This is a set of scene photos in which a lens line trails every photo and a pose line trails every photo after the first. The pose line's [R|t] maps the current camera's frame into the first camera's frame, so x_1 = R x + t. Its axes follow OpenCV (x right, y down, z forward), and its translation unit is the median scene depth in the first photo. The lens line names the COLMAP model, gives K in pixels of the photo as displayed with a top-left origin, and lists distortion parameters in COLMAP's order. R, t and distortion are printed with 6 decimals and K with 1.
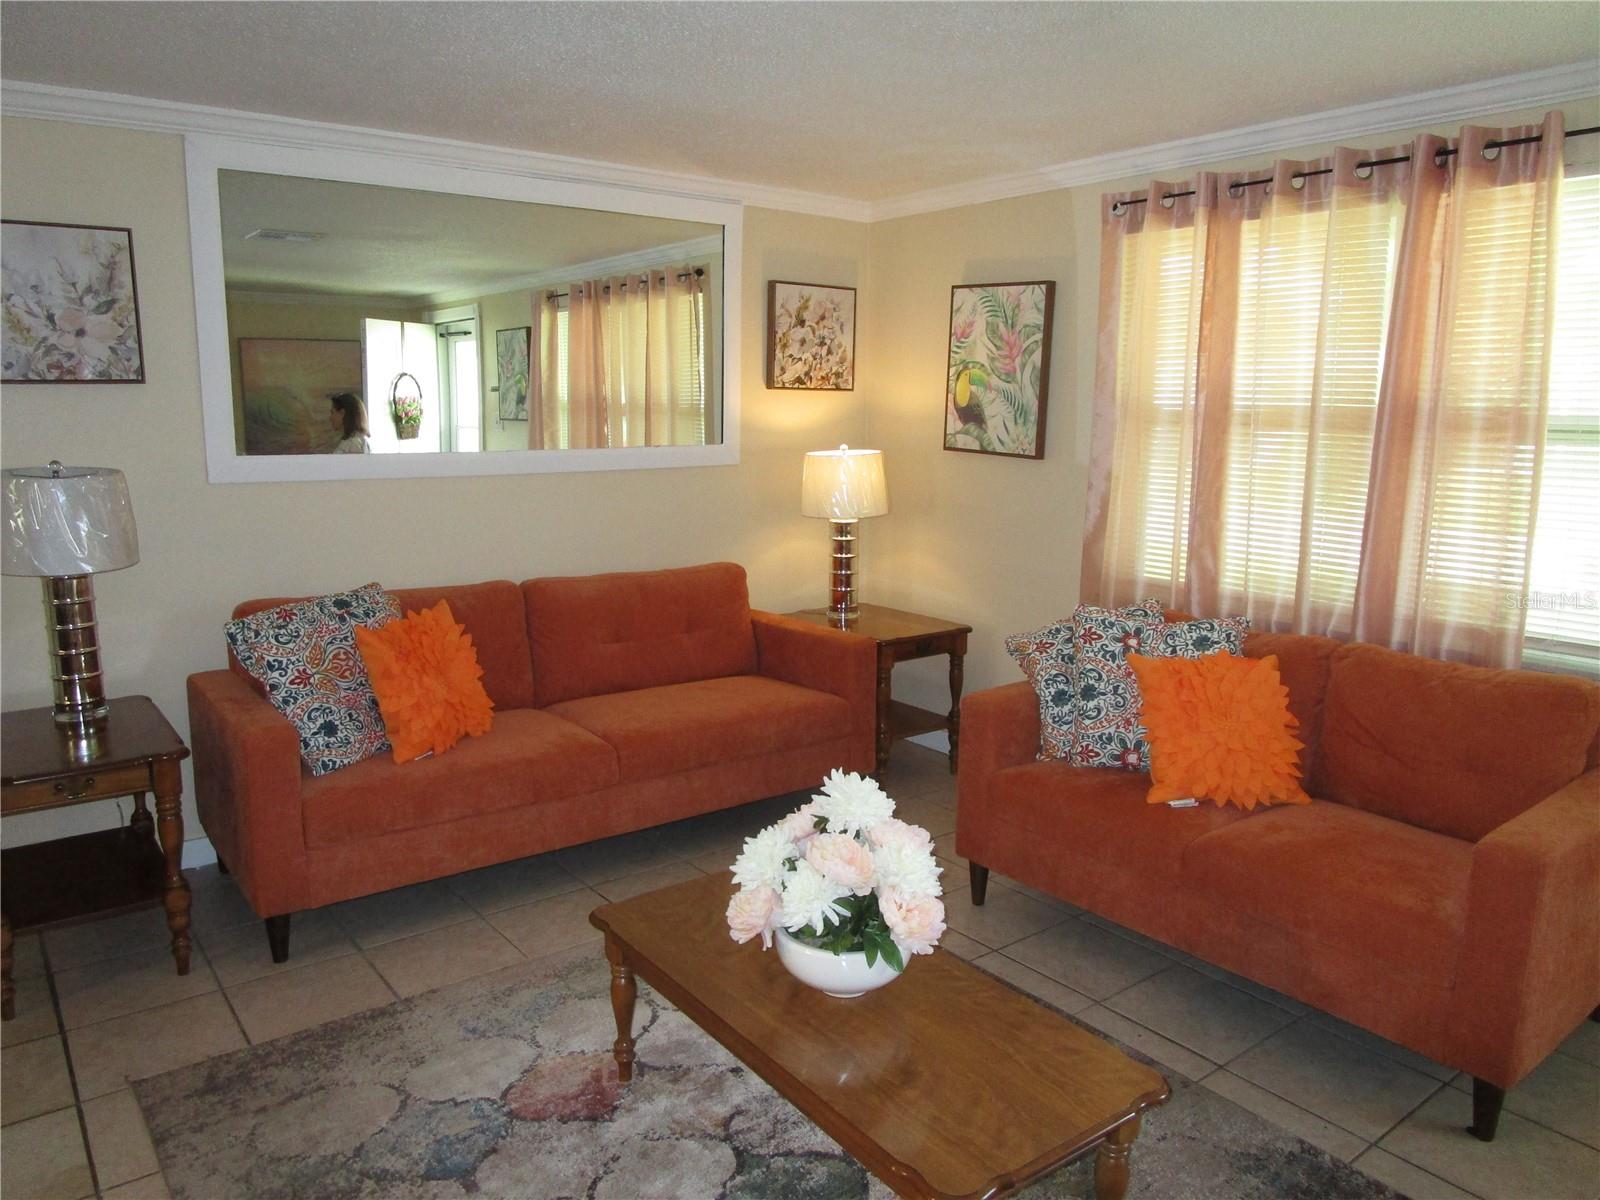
lens RADIAL K [[1133.7, 0, 800.0], [0, 1133.7, 600.0], [0, 0, 1]] dist [-0.033791, 0.006998]
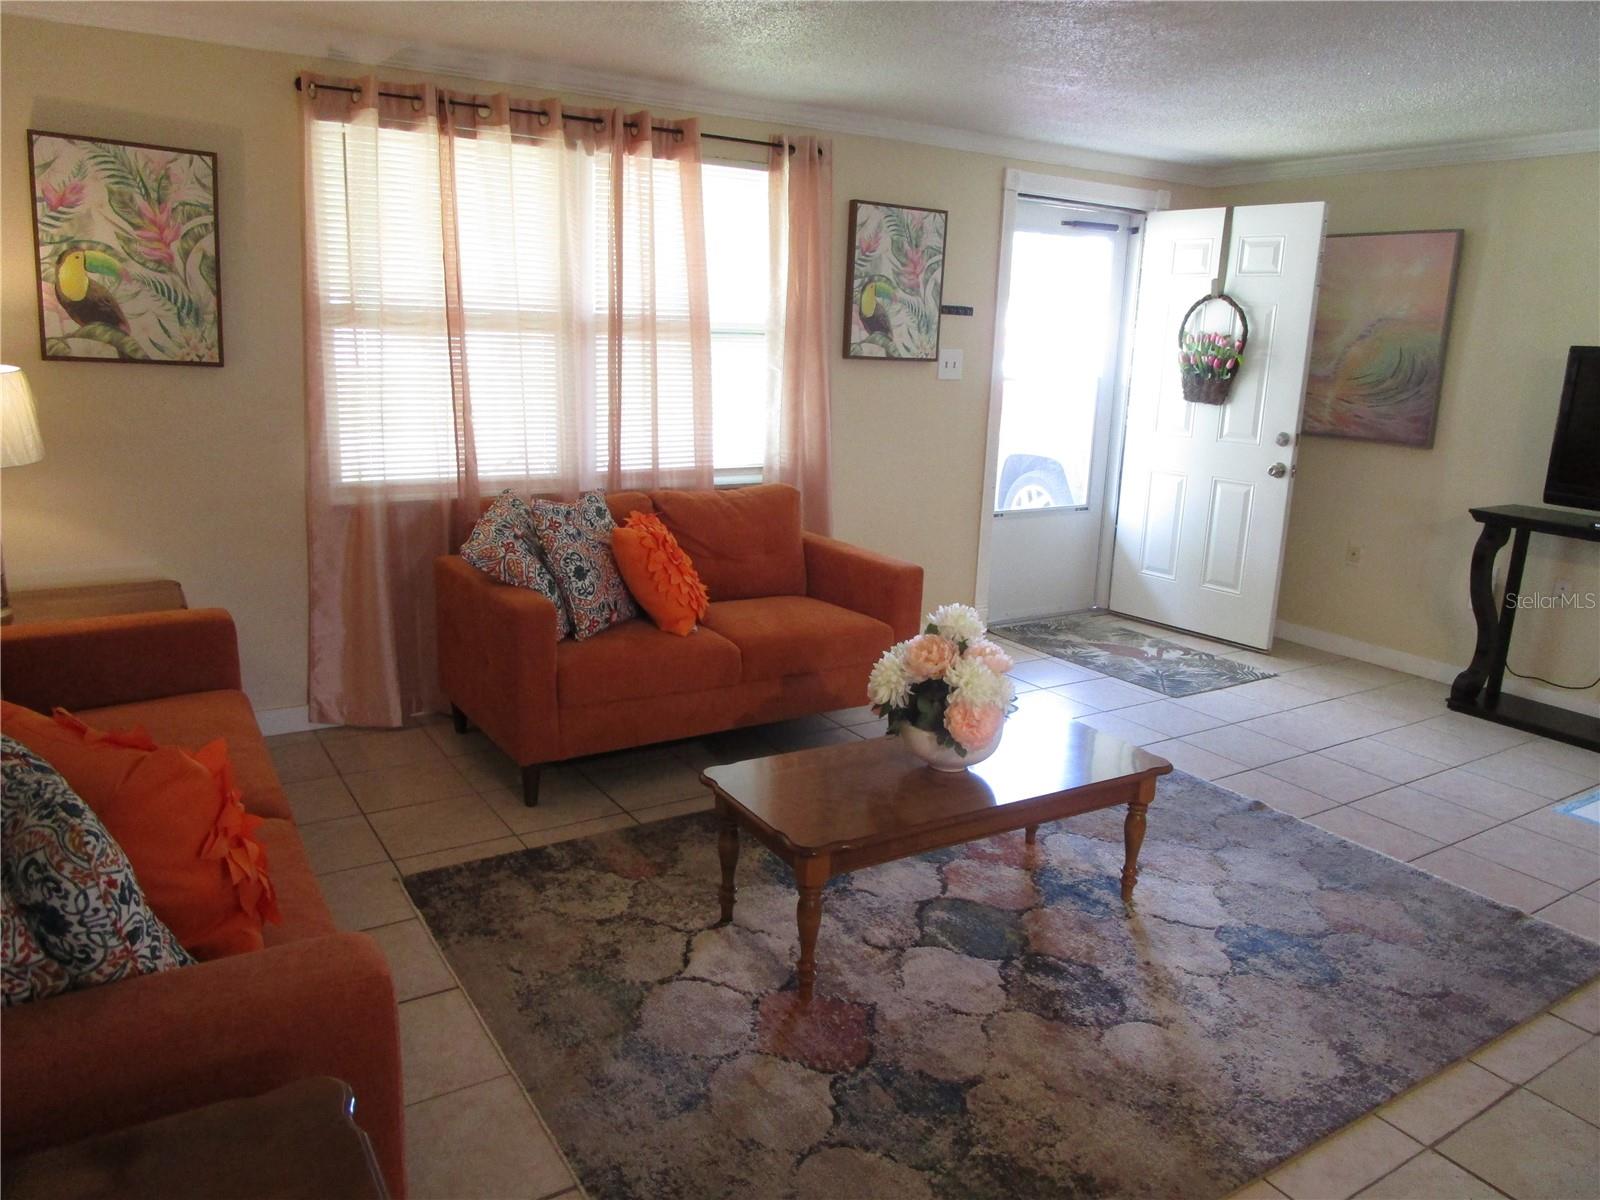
lens RADIAL K [[1133.7, 0, 800.0], [0, 1133.7, 600.0], [0, 0, 1]] dist [-0.033791, 0.006998]
pose [[0.117482, -0.225342, 0.967171, -0.588469], [0.142662, 0.967643, 0.208123, -0.067908], [-0.982774, 0.113528, 0.145828, 0.466159]]
